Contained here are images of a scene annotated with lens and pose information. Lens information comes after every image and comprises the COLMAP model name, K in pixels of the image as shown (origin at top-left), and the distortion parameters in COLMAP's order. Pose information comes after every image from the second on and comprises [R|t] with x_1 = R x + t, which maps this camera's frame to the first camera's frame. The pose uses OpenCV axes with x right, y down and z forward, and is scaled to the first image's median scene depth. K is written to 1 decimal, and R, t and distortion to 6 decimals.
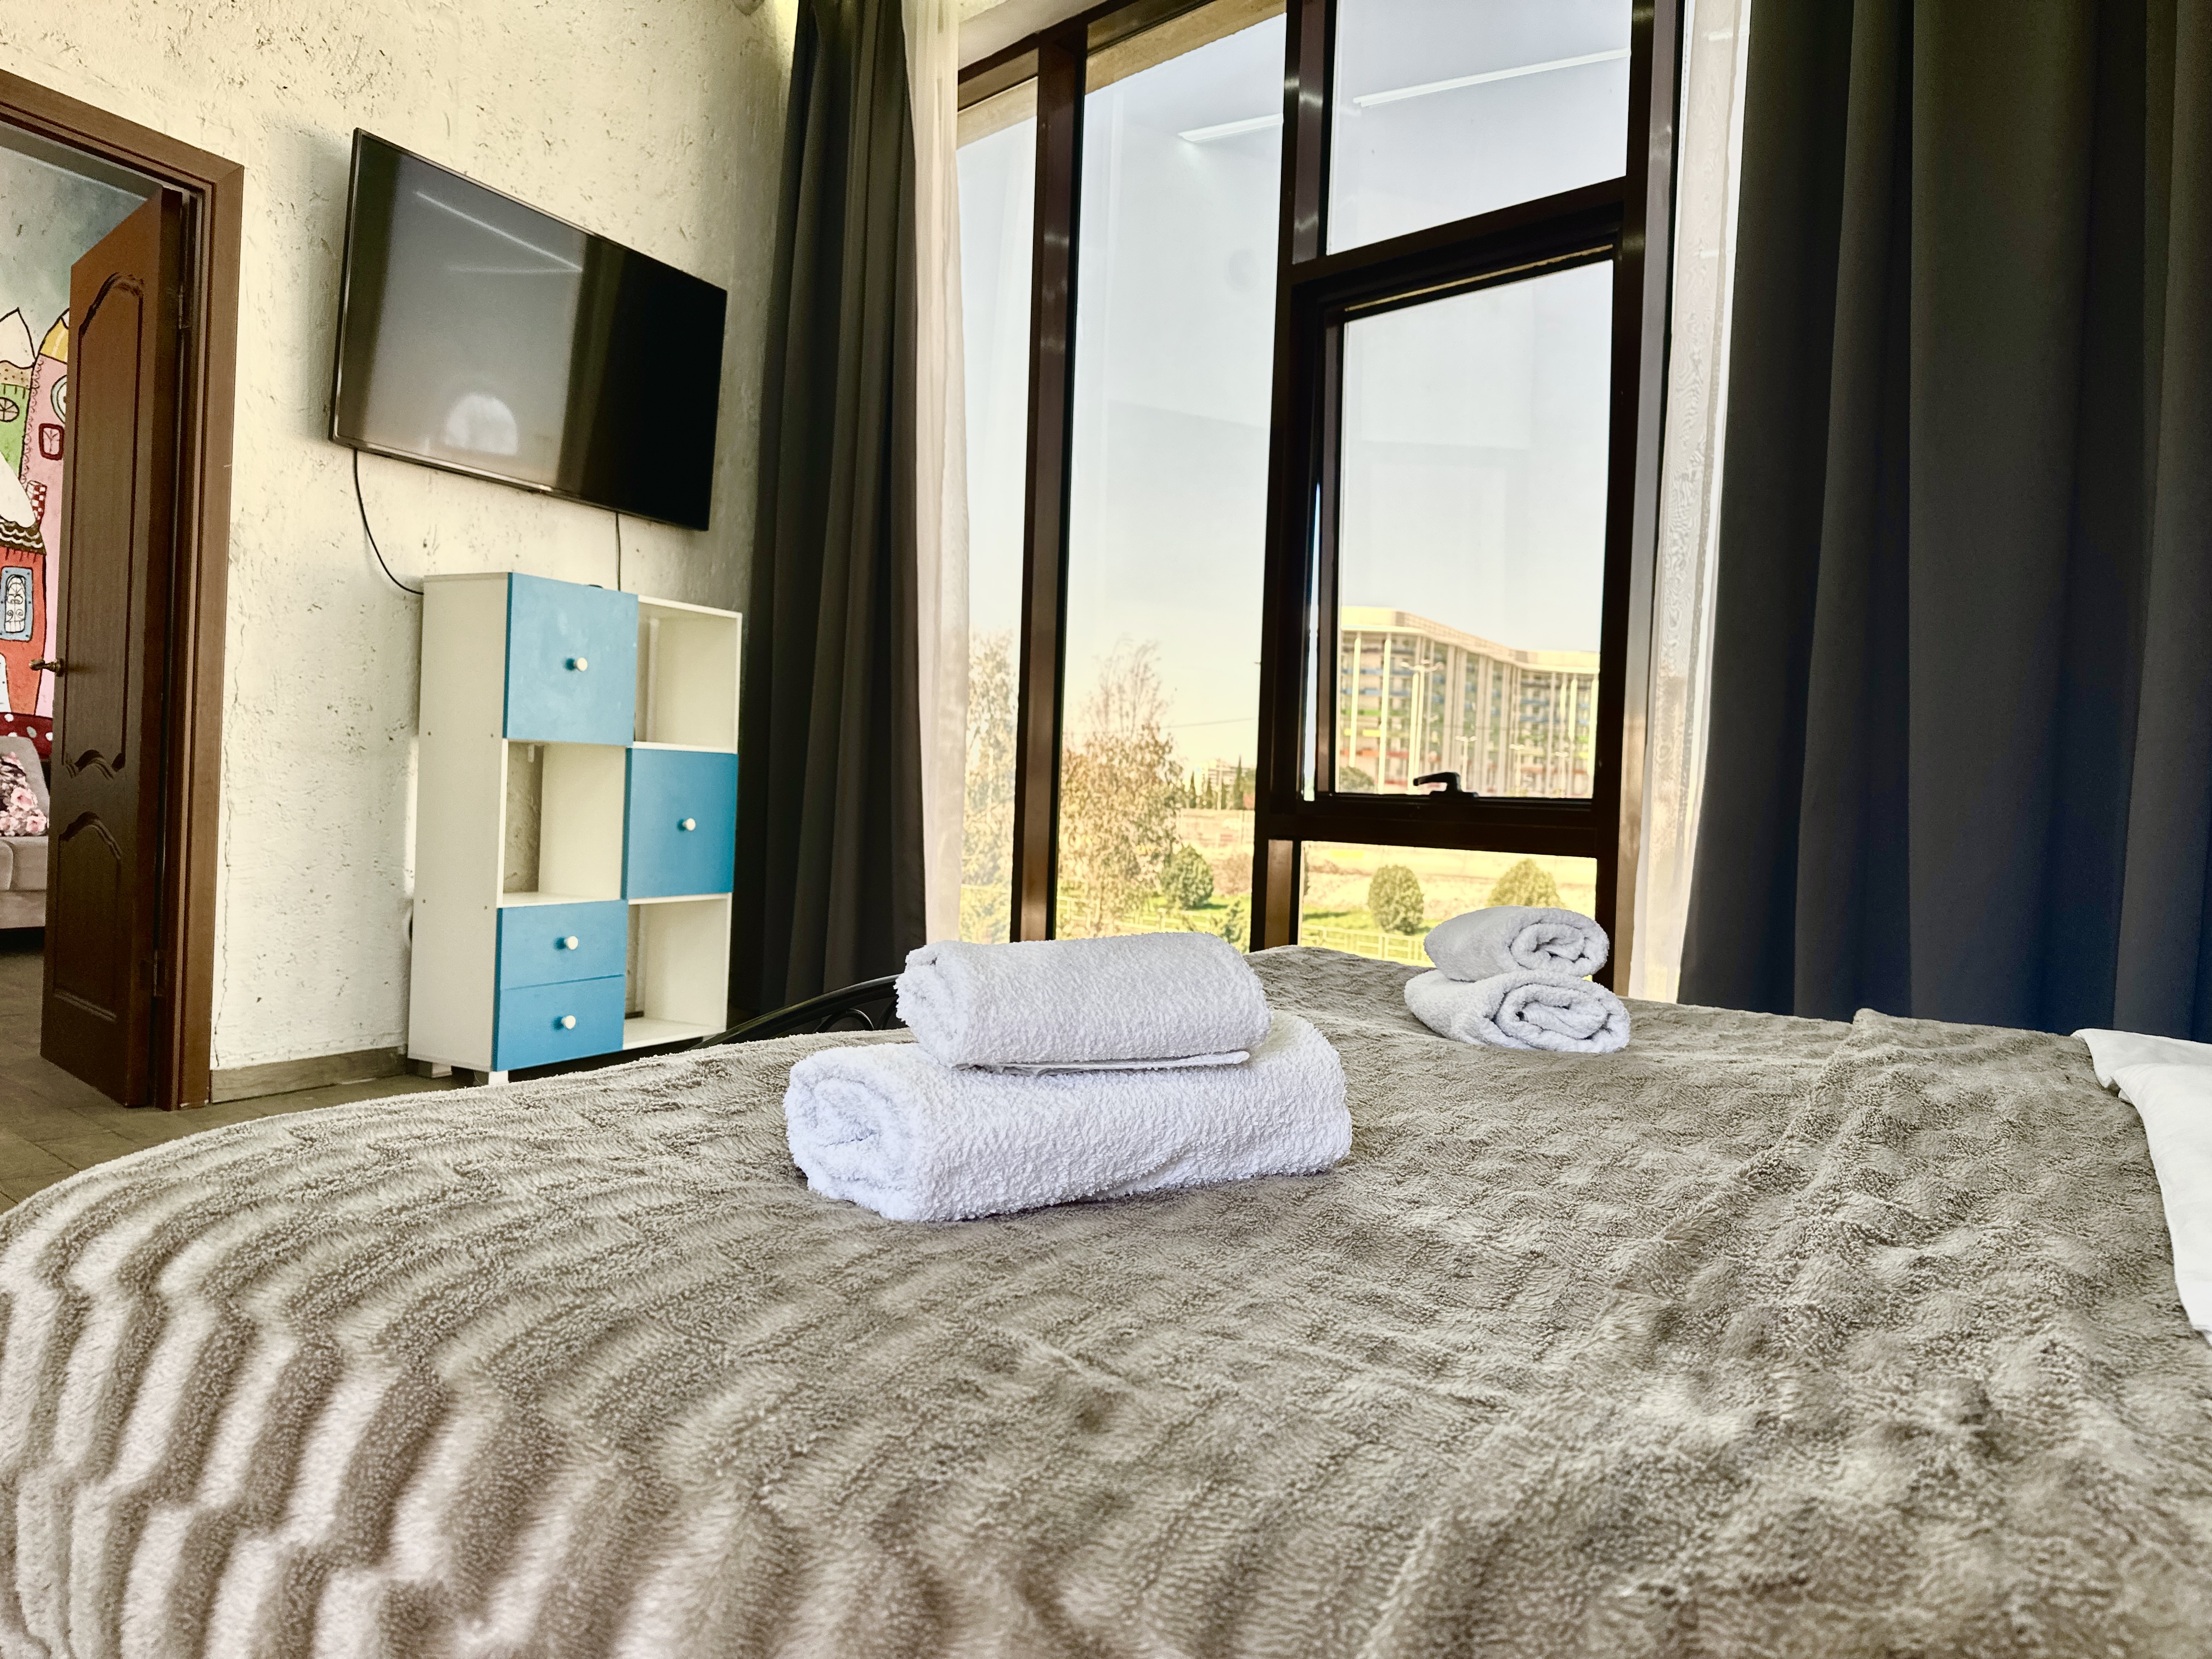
lens RADIAL K [[1553.4, 0, 1106.0], [0, 1553.4, 829.5], [0, 0, 1]] dist [0.063941, -0.086866]
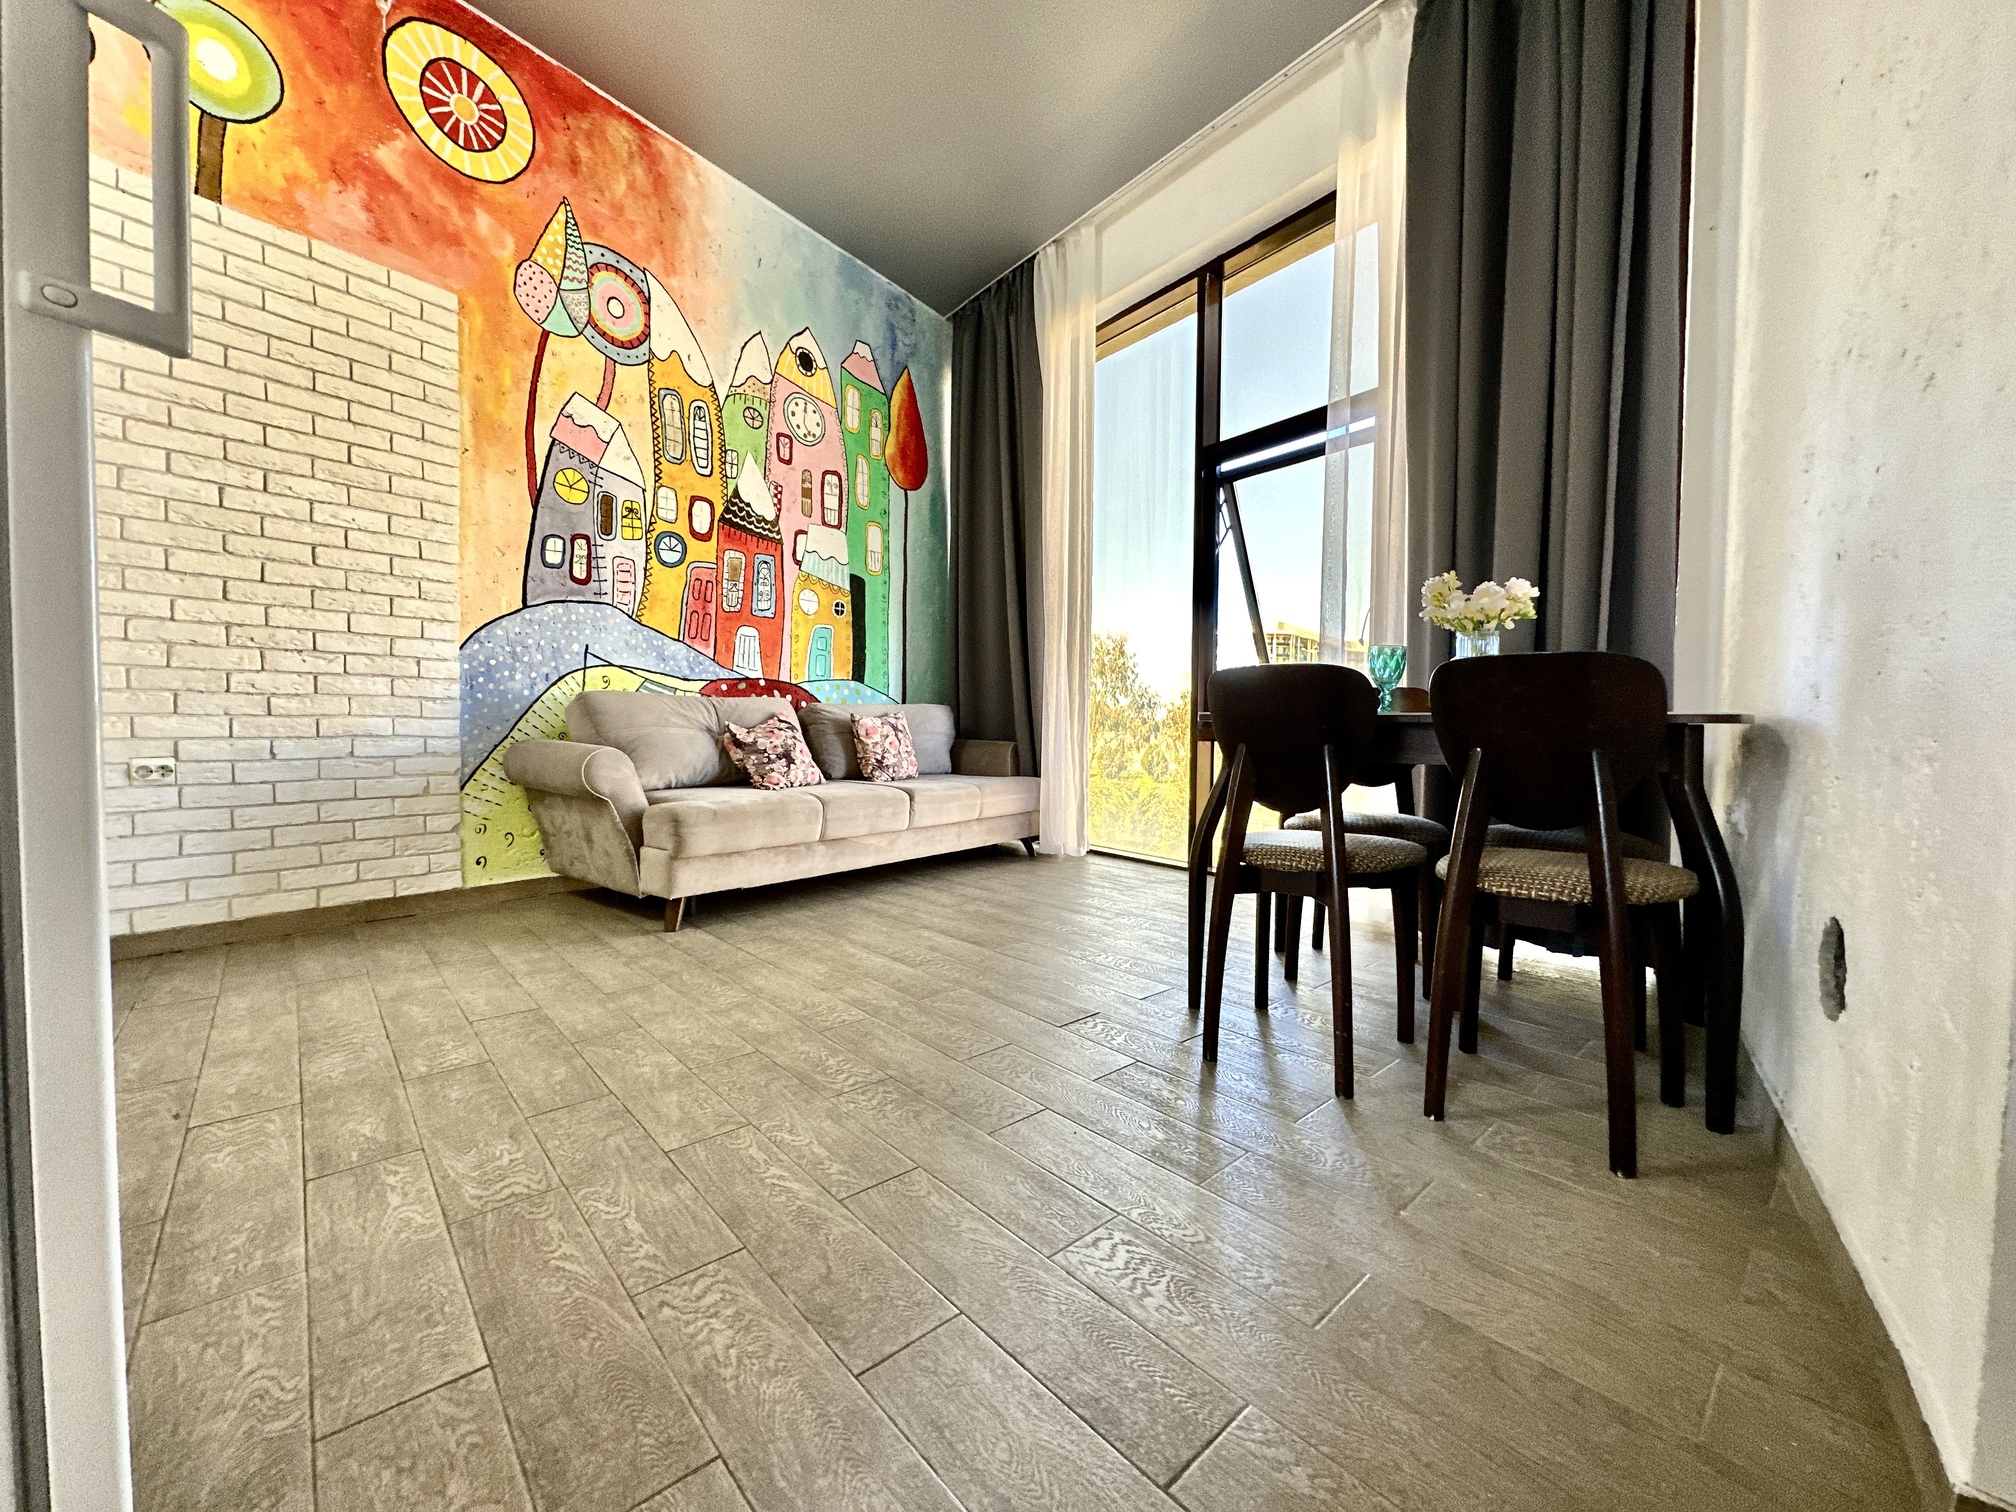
lens RADIAL K [[798.2, 0, 1003.8], [0, 798.2, 758.8], [0, 0, 1]] dist [0.001015, 0.000012]
pose [[0.990040, -0.023812, -0.138757, -0.818903], [0.025423, 0.999628, 0.009850, -0.028953], [0.138471, -0.013280, 0.990278, 0.805509]]
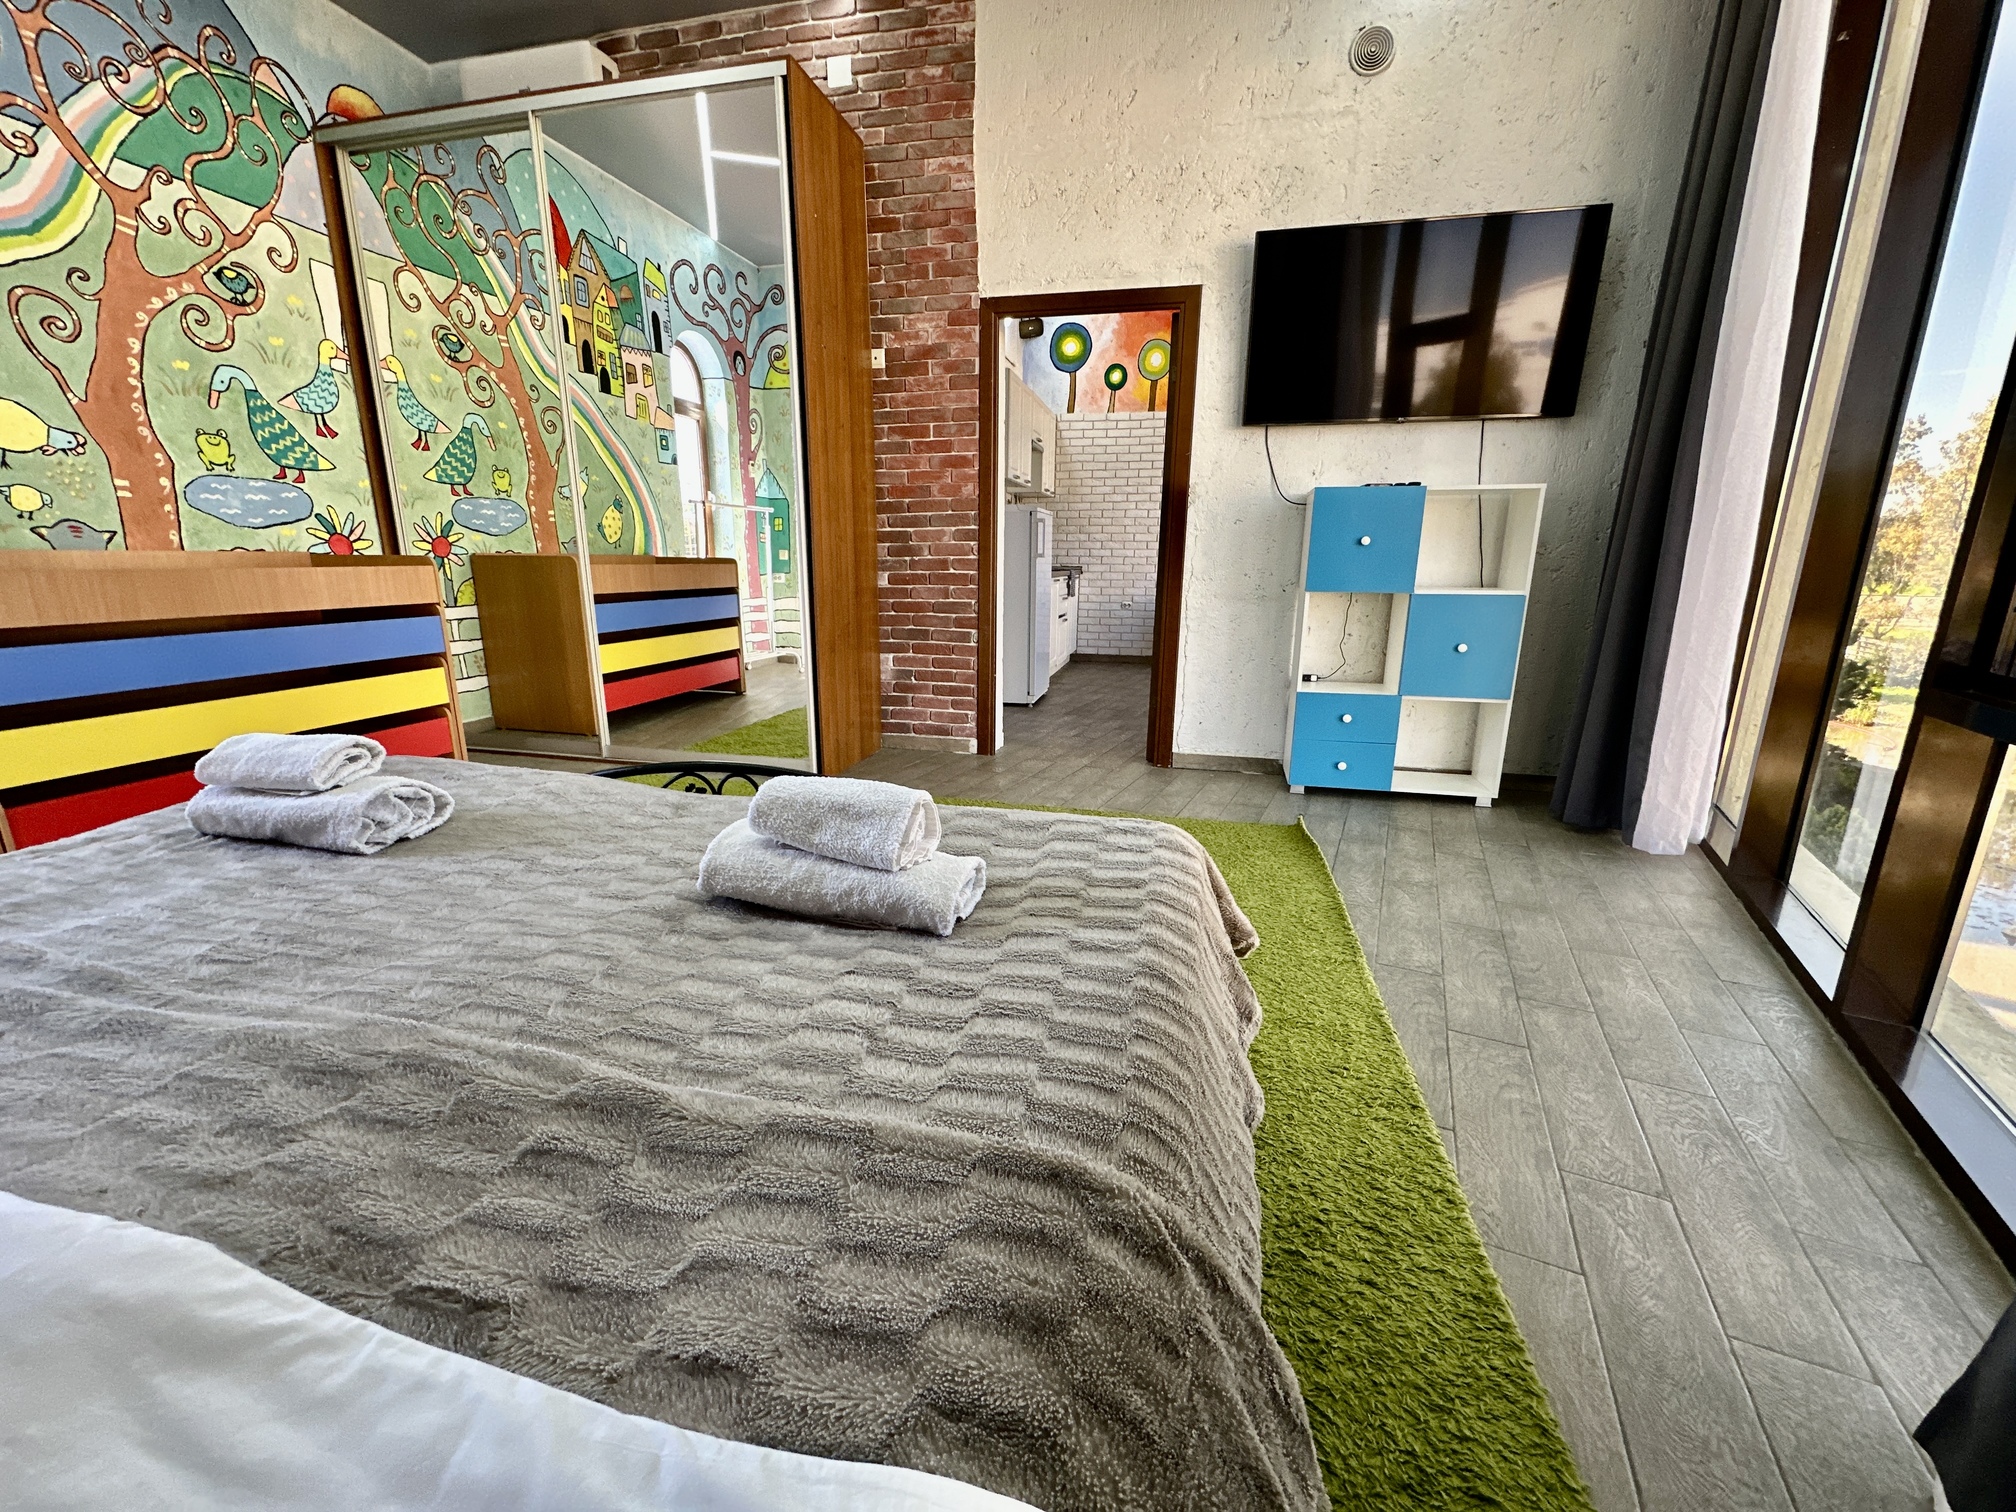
lens RADIAL K [[818.1, 0, 1008.0], [0, 818.1, 756.0], [0, 0, 1]] dist [0.002220, 0.000100]
pose [[0.254647, 0.192967, -0.947586, 0.404009], [-0.019227, 0.980705, 0.194544, -0.050488], [0.966843, -0.031320, 0.253444, 0.472788]]
